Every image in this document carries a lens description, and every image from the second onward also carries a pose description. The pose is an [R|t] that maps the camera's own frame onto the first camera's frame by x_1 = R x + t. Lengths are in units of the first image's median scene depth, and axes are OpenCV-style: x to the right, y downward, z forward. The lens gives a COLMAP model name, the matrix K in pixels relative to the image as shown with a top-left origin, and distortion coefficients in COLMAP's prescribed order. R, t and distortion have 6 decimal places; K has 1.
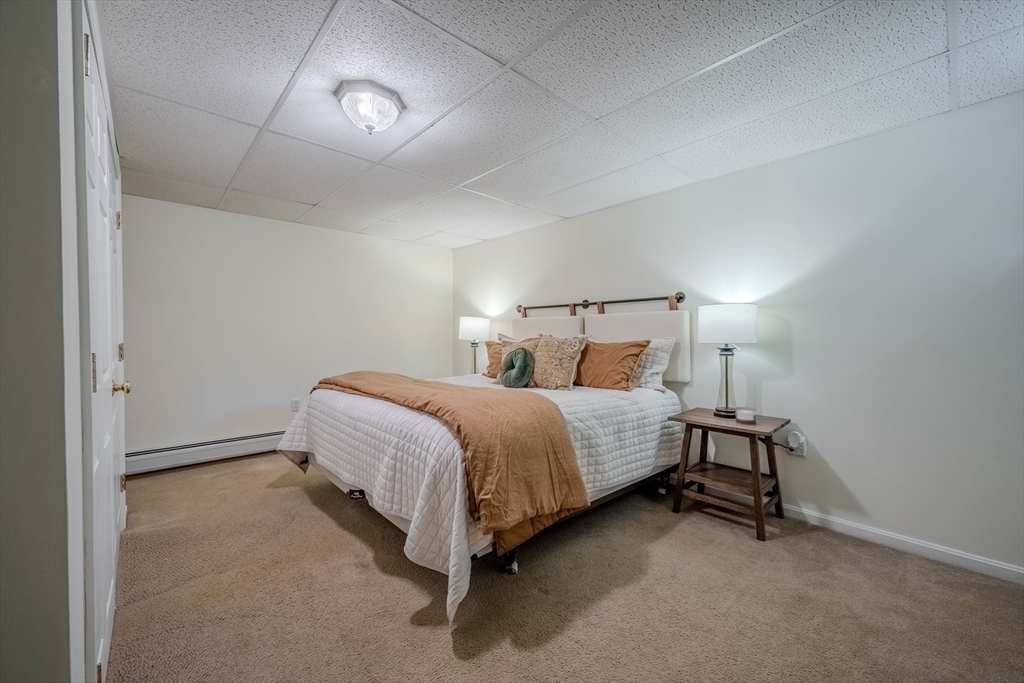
lens RADIAL K [[408.4, 0, 513.8], [0, 408.4, 340.7], [0, 0, 1]] dist [0.001654, 0.000161]
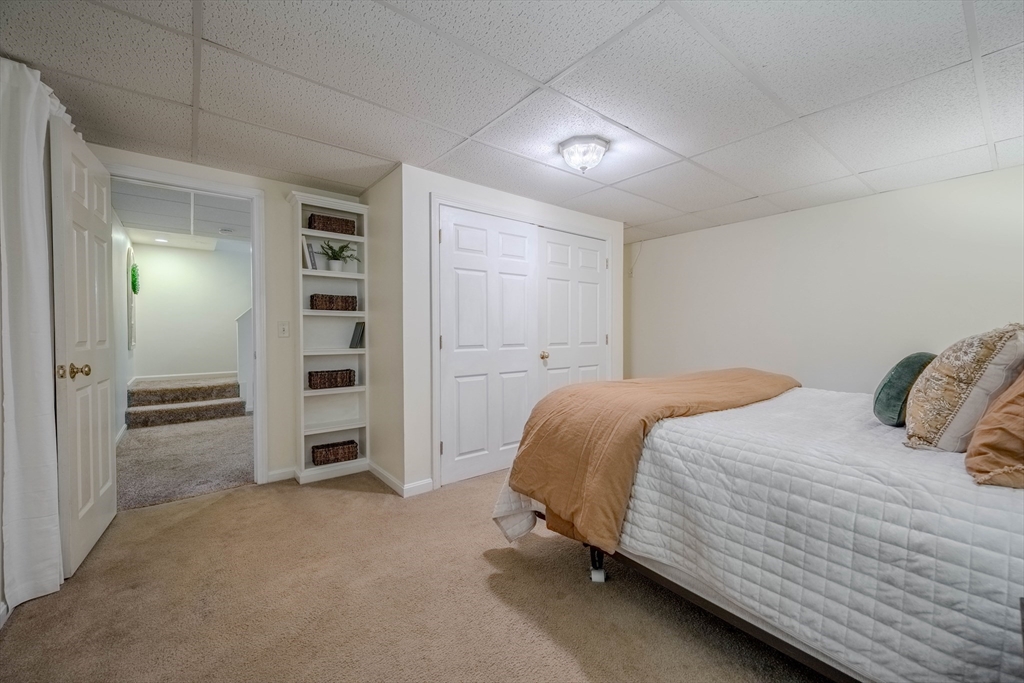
lens RADIAL K [[407.9, 0, 508.6], [0, 407.9, 340.6], [0, 0, 1]] dist [0.003970, 0.000492]
pose [[-0.085111, 0.018021, -0.996209, 0.980058], [-0.008305, 0.999789, 0.018795, -0.004293], [0.996337, 0.009873, -0.084943, 0.904395]]
